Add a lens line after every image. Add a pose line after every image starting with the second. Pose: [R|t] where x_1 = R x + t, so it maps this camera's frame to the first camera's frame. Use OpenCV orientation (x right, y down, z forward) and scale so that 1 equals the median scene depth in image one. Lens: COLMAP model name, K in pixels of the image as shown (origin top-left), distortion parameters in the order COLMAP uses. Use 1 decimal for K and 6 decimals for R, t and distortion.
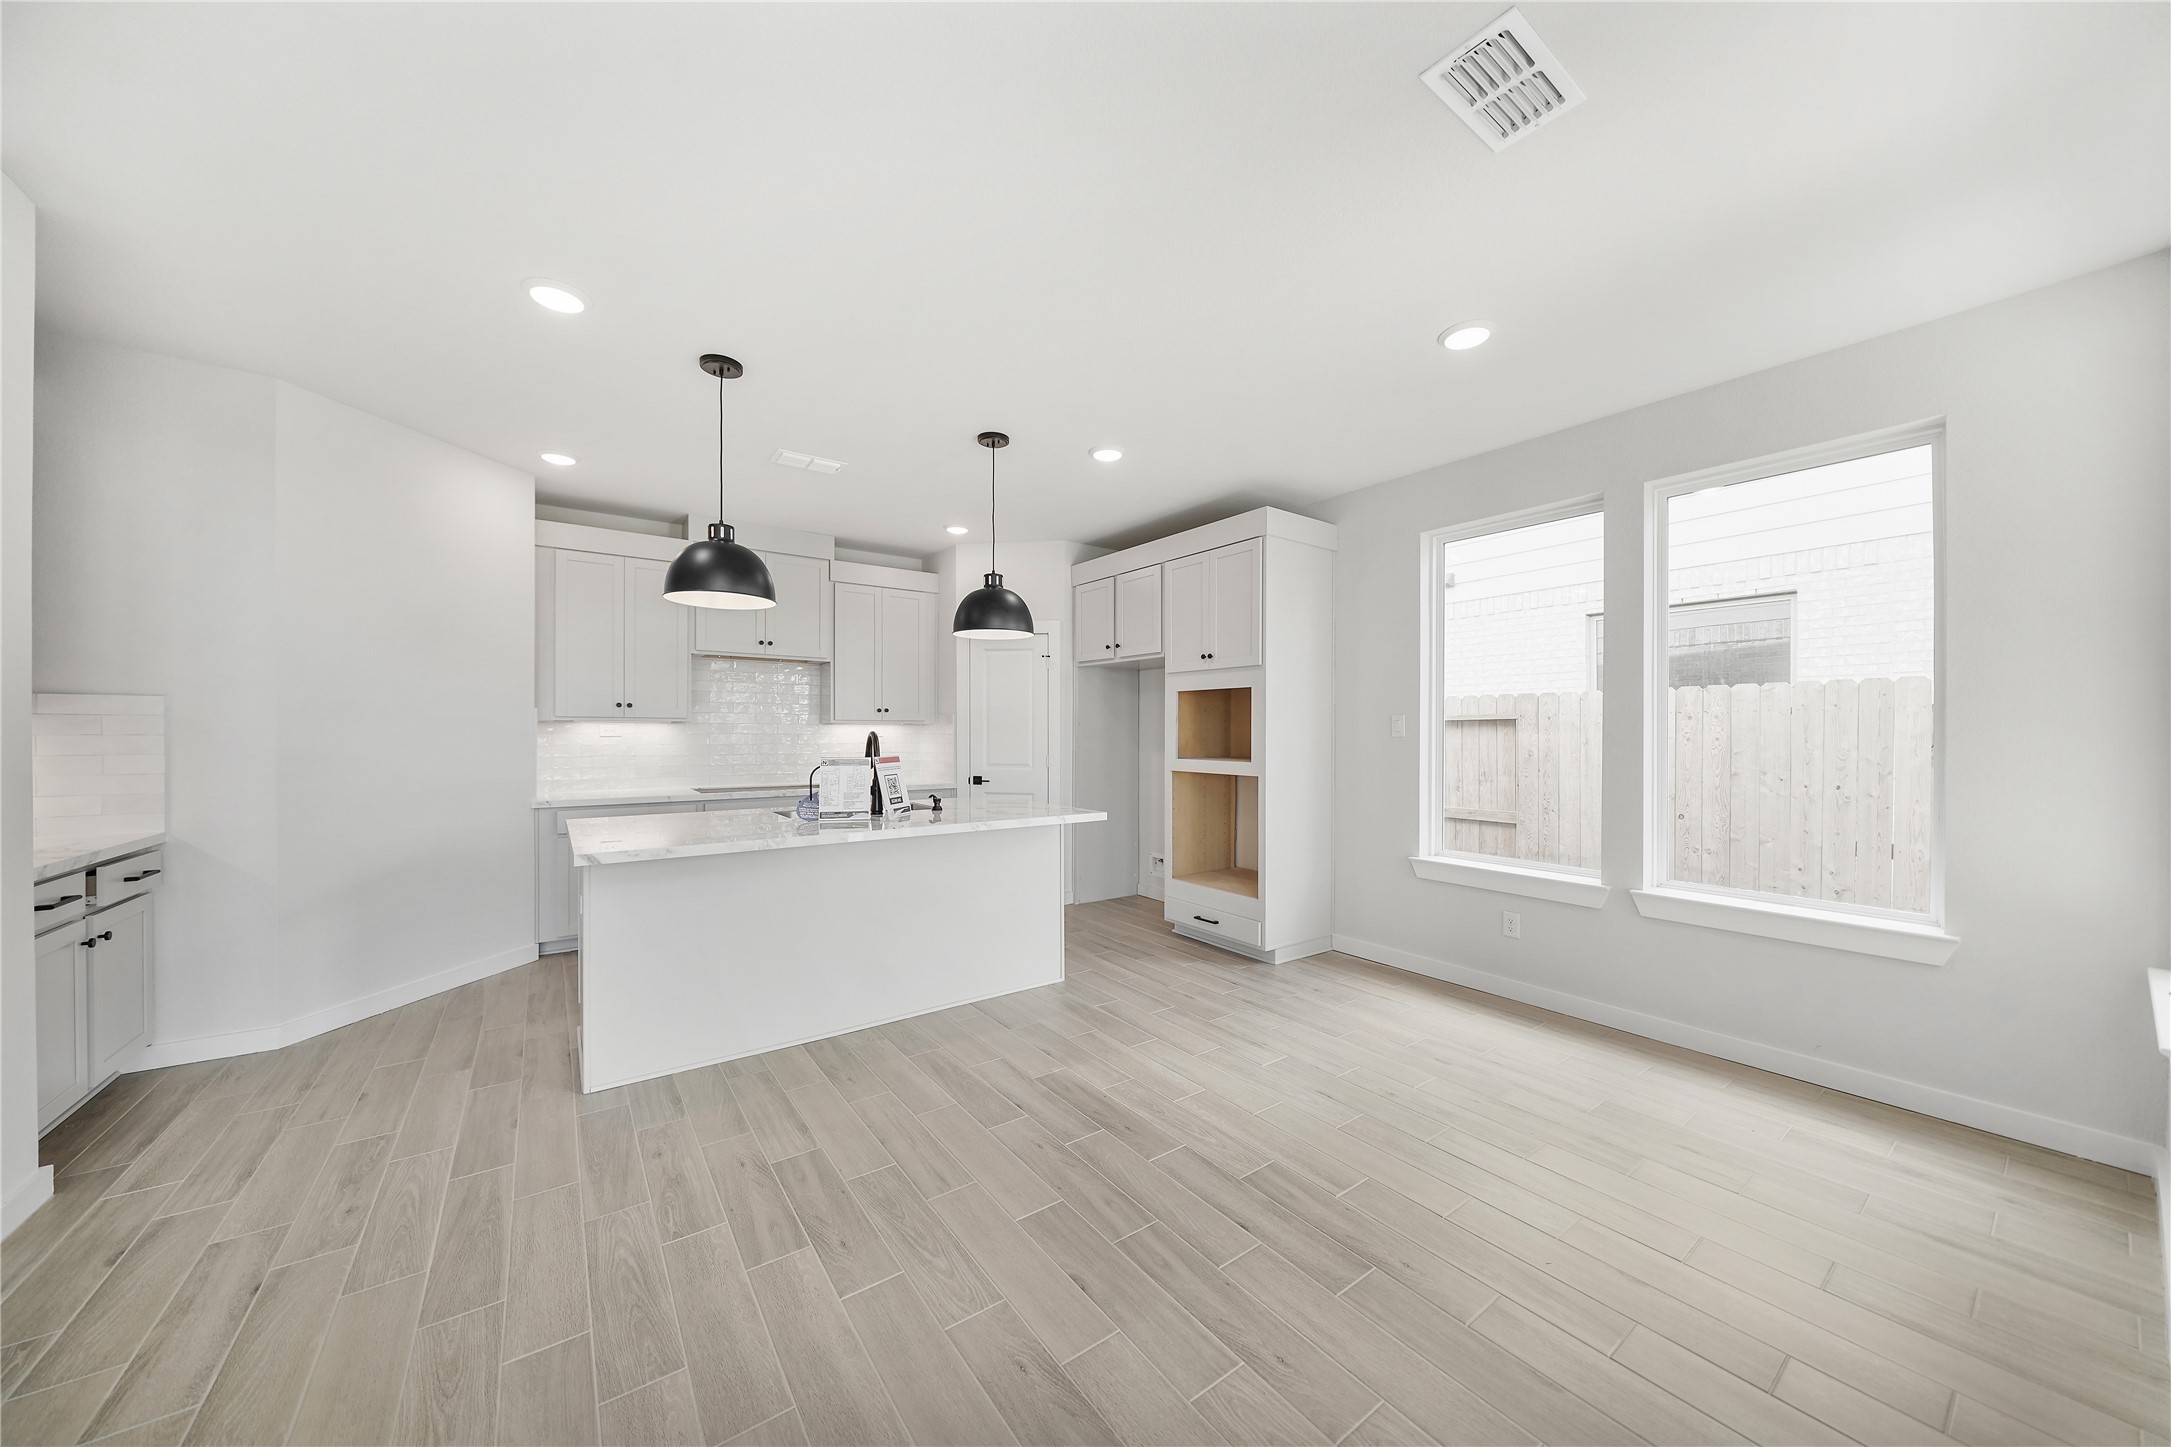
lens RADIAL K [[740.2, 0, 1087.1], [0, 740.2, 730.5], [0, 0, 1]] dist [0.000922, 0.000020]
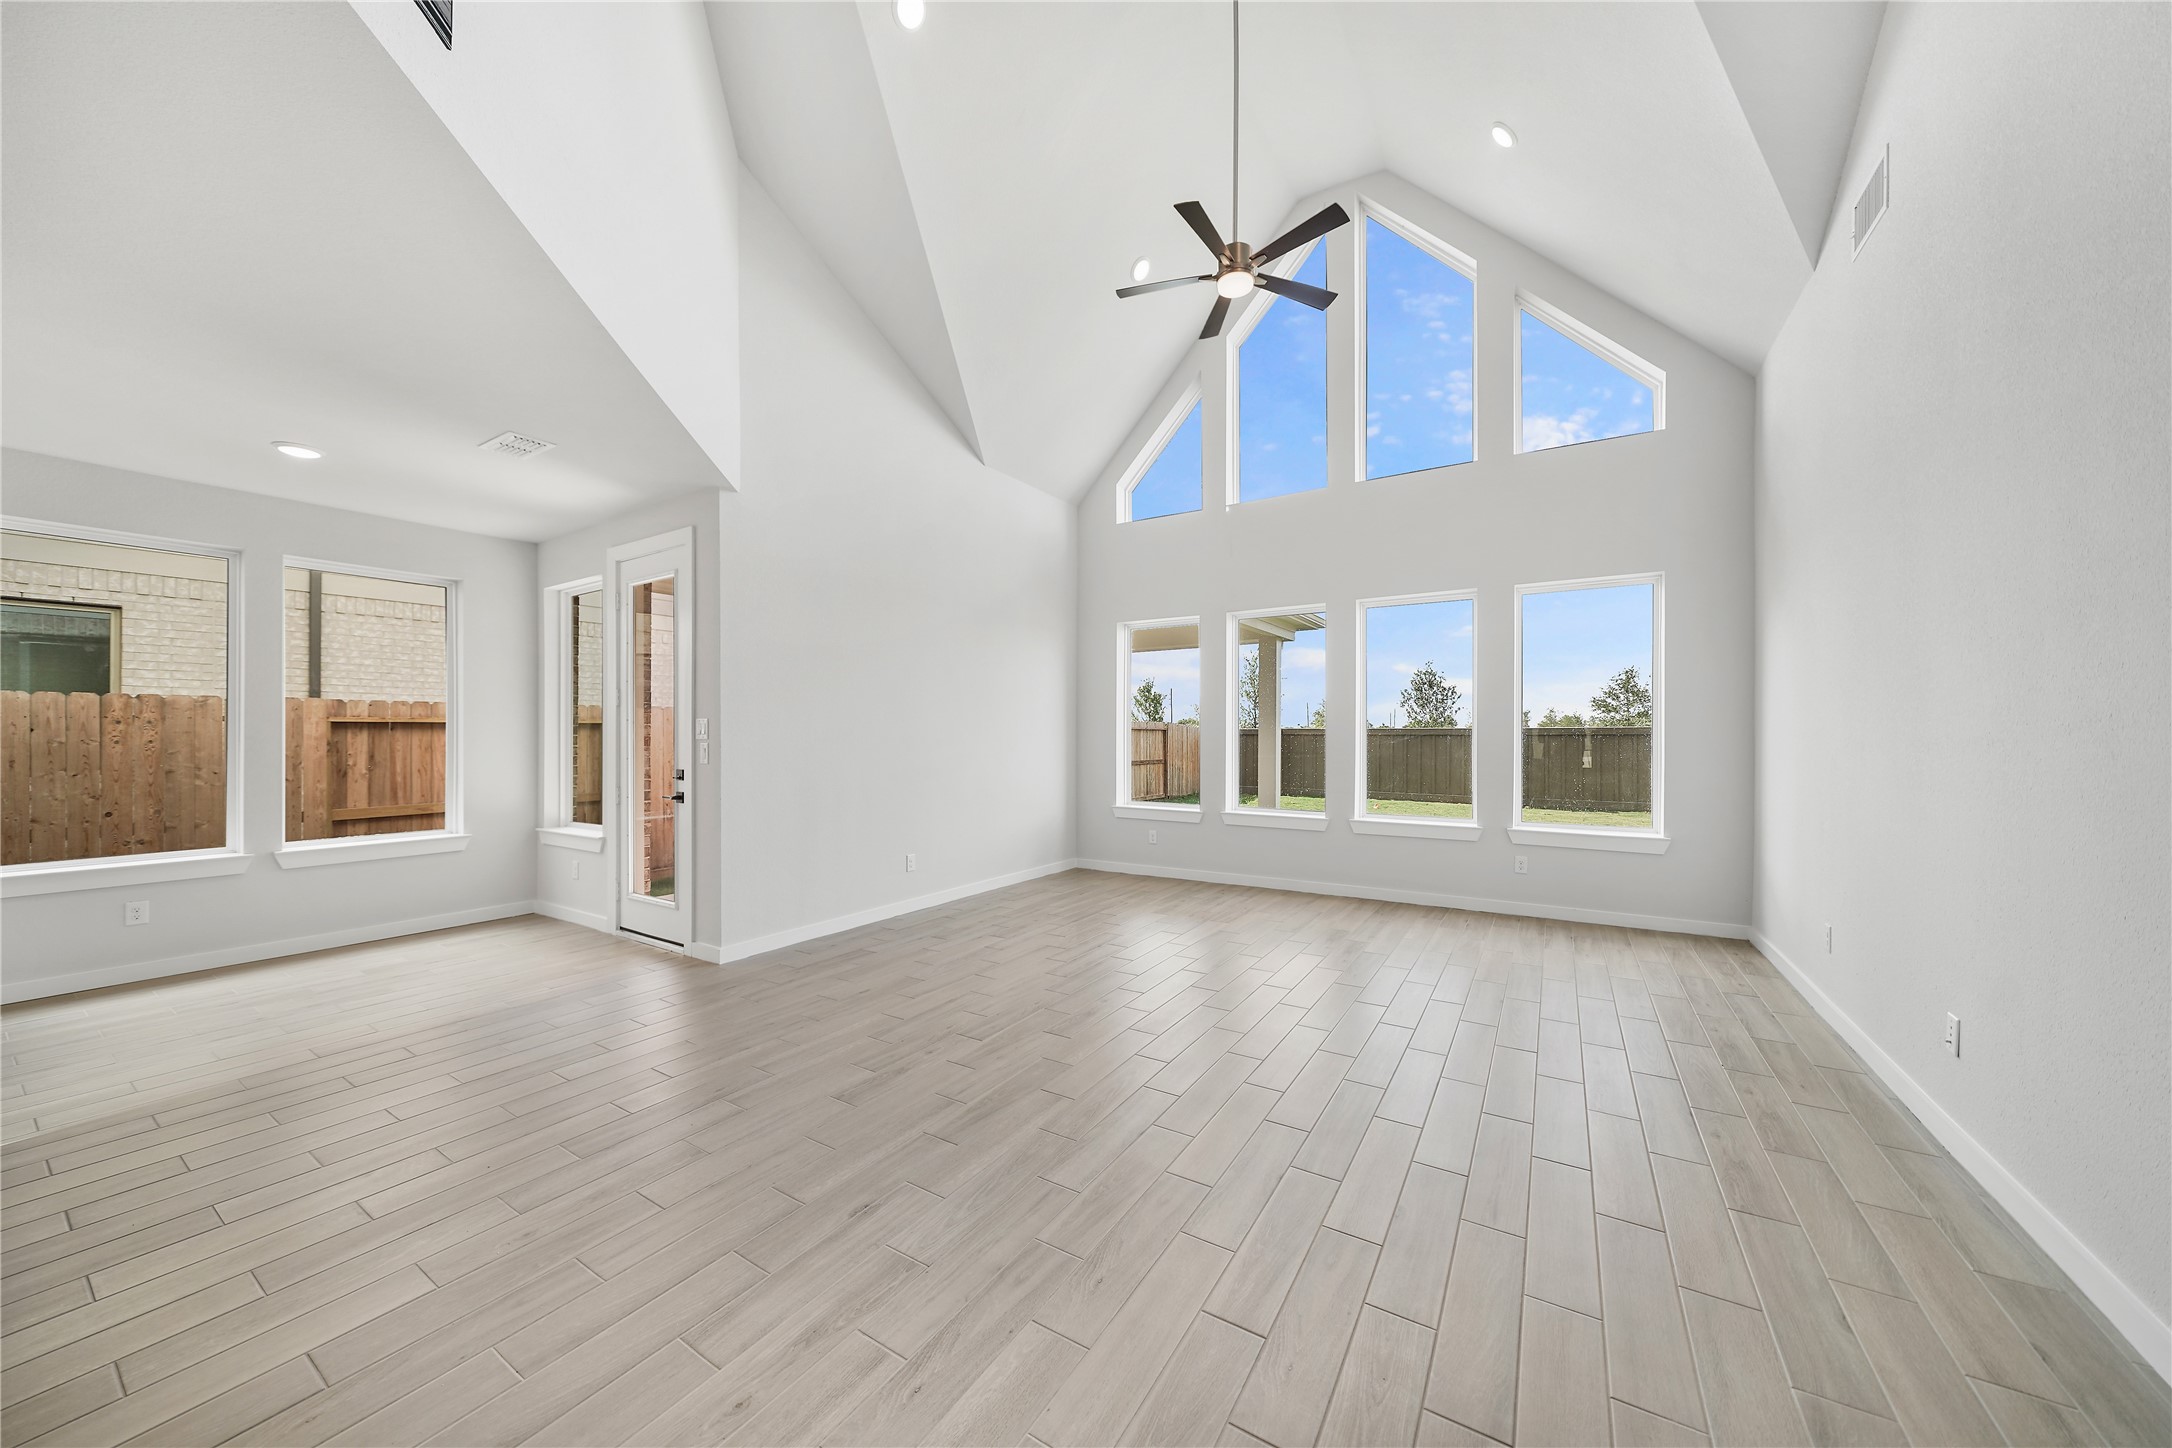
lens RADIAL K [[740.6, 0, 1078.3], [0, 740.6, 728.7], [0, 0, 1]] dist [0.000922, 0.000020]
pose [[-0.360367, 0.004855, 0.932798, -0.707498], [0.000757, 0.999988, -0.004912, -0.001432], [-0.932810, -0.001064, -0.360366, 0.084352]]
